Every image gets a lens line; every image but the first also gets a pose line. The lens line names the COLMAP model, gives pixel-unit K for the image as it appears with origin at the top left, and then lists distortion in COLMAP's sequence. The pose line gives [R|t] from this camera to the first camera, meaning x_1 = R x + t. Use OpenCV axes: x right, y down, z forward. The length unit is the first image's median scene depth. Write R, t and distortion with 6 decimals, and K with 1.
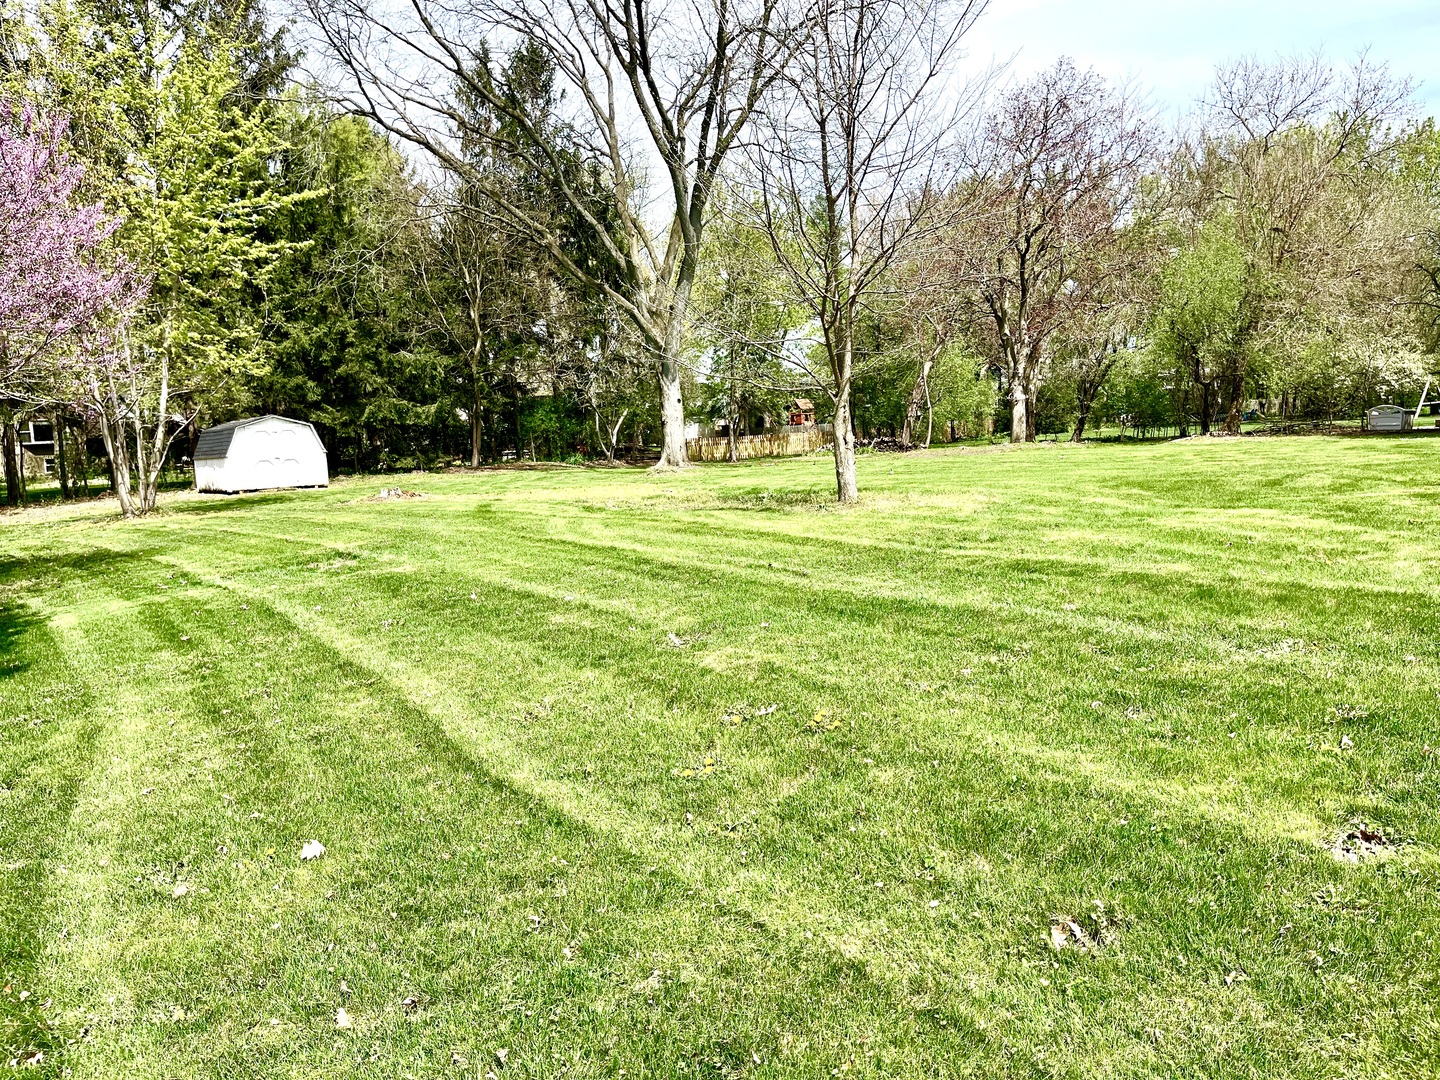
lens RADIAL K [[1096.8, 0, 713.3], [0, 1096.8, 538.2], [0, 0, 1]] dist [0.006151, -0.018334]
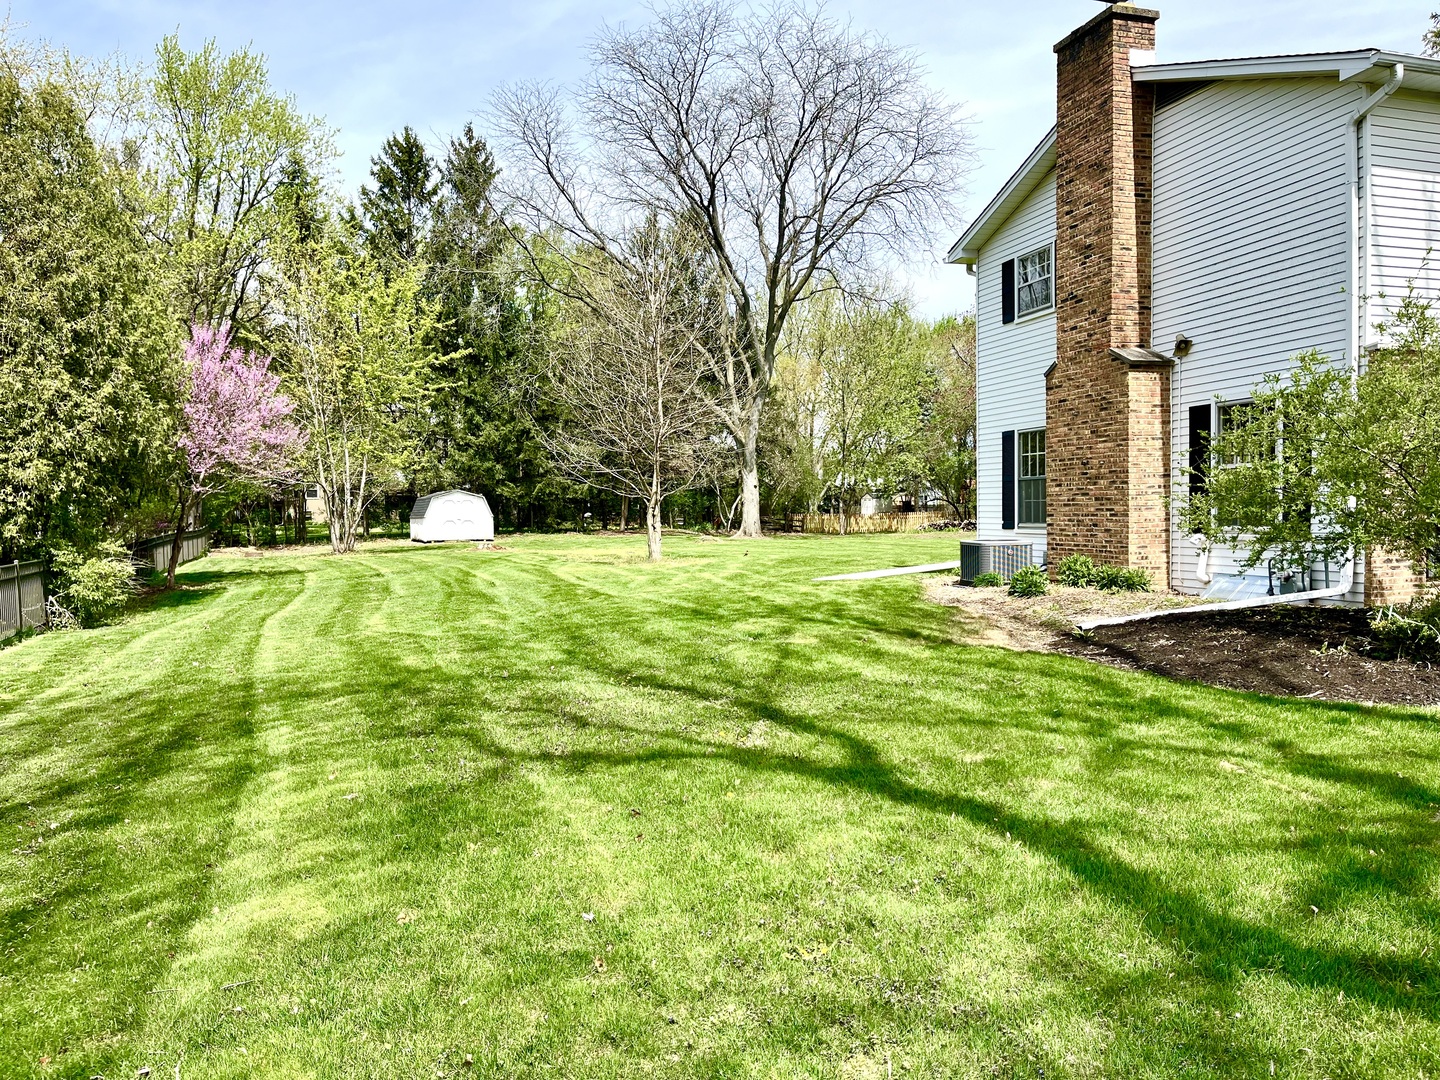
lens RADIAL K [[1096.8, 0, 729.6], [0, 1096.8, 549.4], [0, 0, 1]] dist [0.006151, -0.018334]
pose [[0.968705, 0.044854, -0.244129, 0.273369], [-0.056924, 0.997469, -0.042610, 0.006803], [0.241599, 0.055174, 0.968806, -0.284485]]
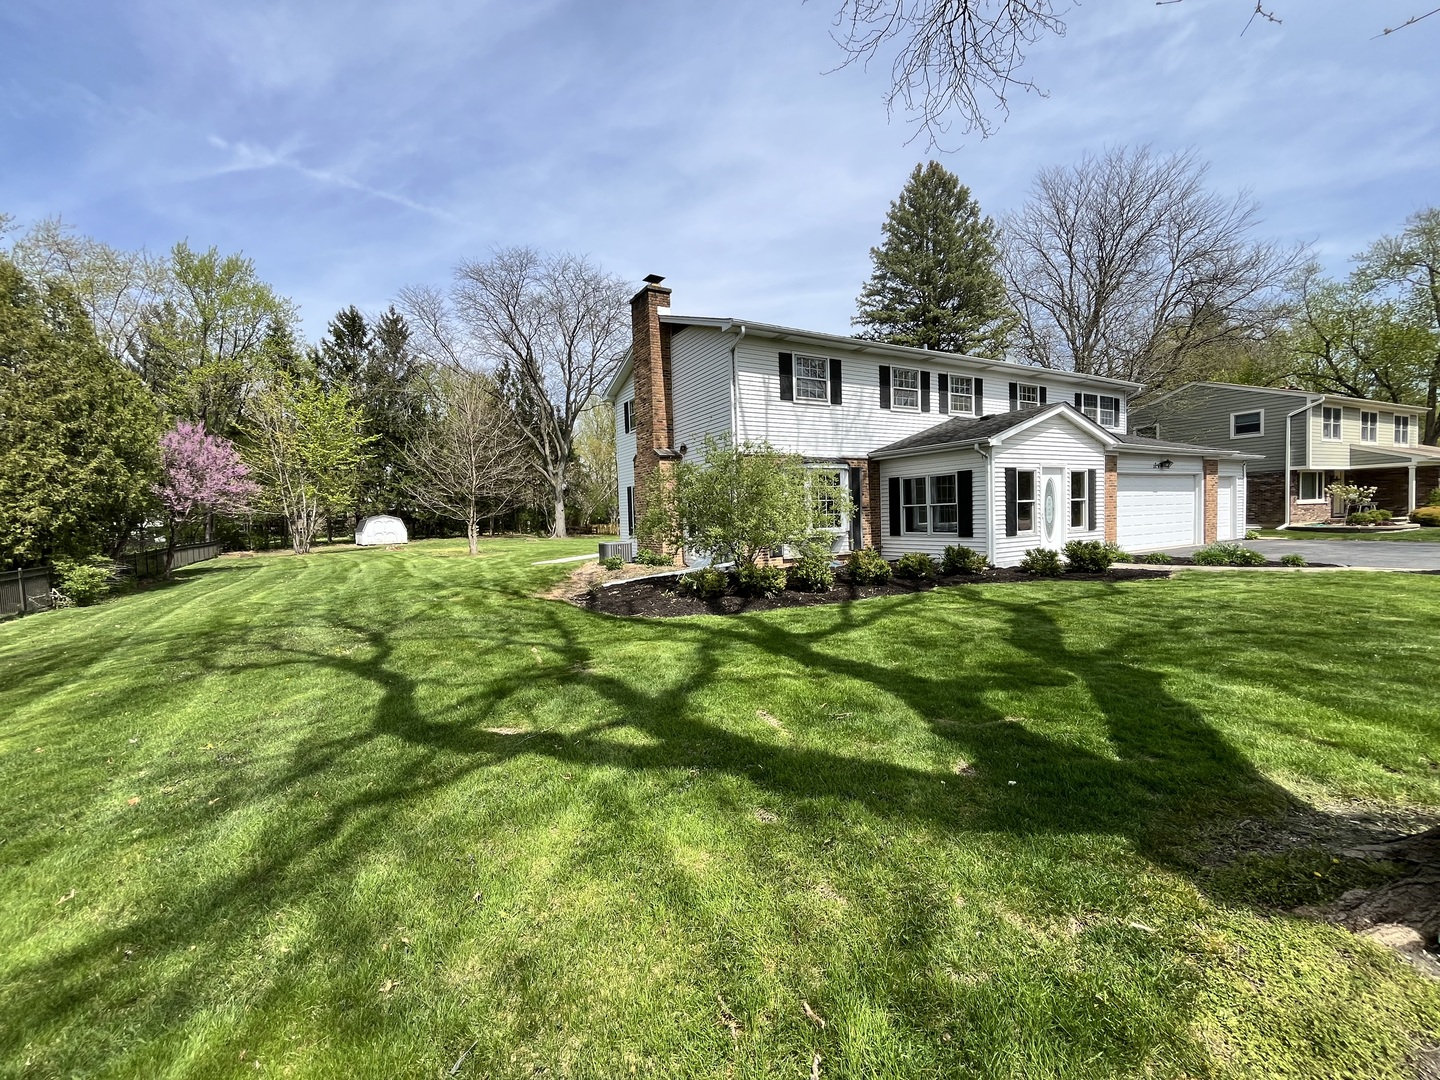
lens RADIAL K [[588.7, 0, 717.8], [0, 588.7, 536.4], [0, 0, 1]] dist [-0.000729, -0.000574]
pose [[0.999509, 0.019511, -0.024523, 0.364183], [-0.020901, 0.998113, -0.057746, -0.000076], [0.023350, 0.058230, 0.998030, -0.306856]]
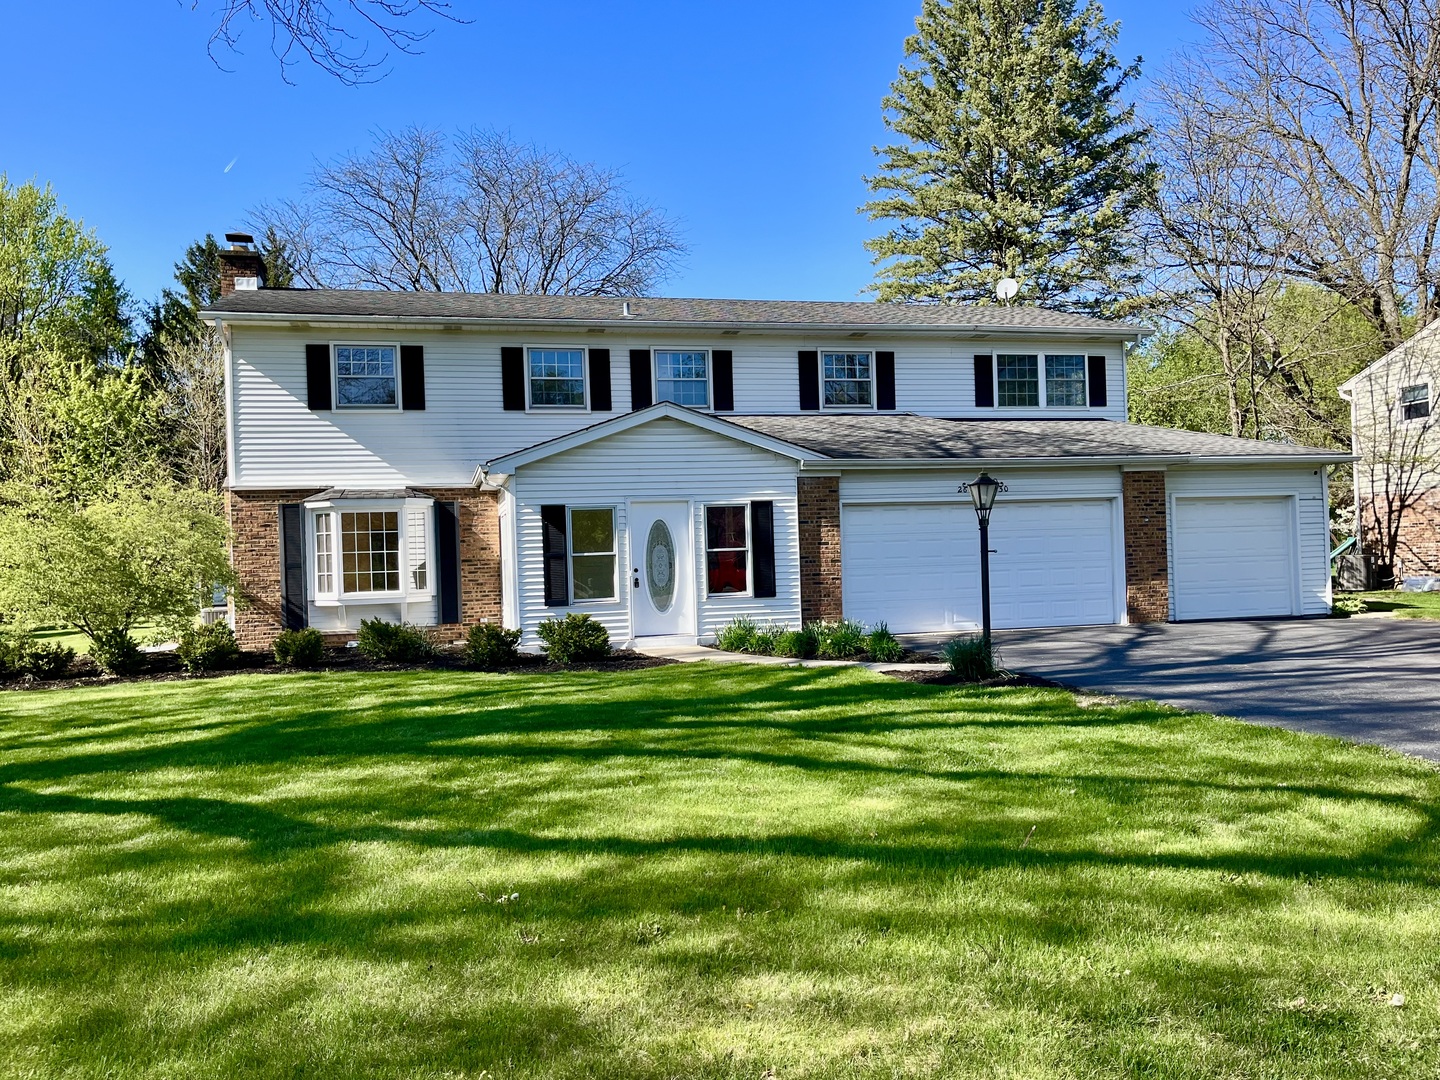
lens RADIAL K [[1096.8, 0, 712.3], [0, 1096.8, 538.8], [0, 0, 1]] dist [0.006151, -0.018334]
pose [[0.957234, 0.019601, -0.288650, 0.724348], [-0.045991, 0.995325, -0.084928, -0.017688], [0.285636, 0.094571, 0.953660, -0.356055]]
